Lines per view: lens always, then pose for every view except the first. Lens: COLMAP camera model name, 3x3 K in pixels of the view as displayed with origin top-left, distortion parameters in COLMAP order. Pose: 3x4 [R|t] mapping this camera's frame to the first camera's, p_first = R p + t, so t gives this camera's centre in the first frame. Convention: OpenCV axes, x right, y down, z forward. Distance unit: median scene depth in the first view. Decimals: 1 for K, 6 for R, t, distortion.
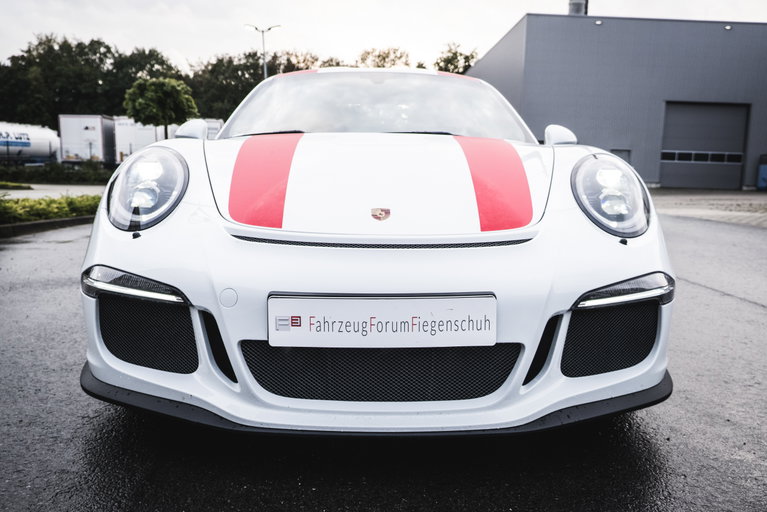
lens RADIAL K [[724.5, 0, 379.5], [0, 724.5, 255.0], [0, 0, 1]] dist [-0.018723, 0.000000]
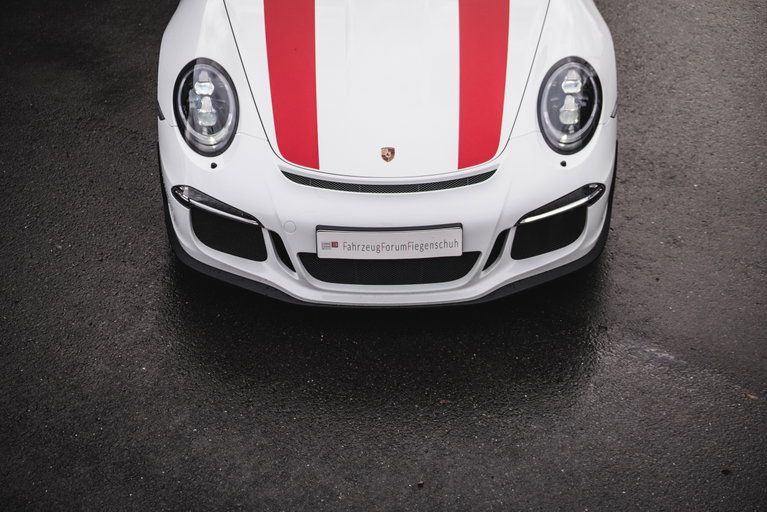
lens RADIAL K [[1625.8, 0, 384.6], [0, 1625.8, 254.4], [0, 0, 1]] dist [0.007524, 0.000000]
pose [[0.999868, -0.007826, -0.014208, 0.042666], [0.013402, 0.892043, 0.451752, -1.461308], [0.009138, -0.451883, 0.892030, -2.128723]]
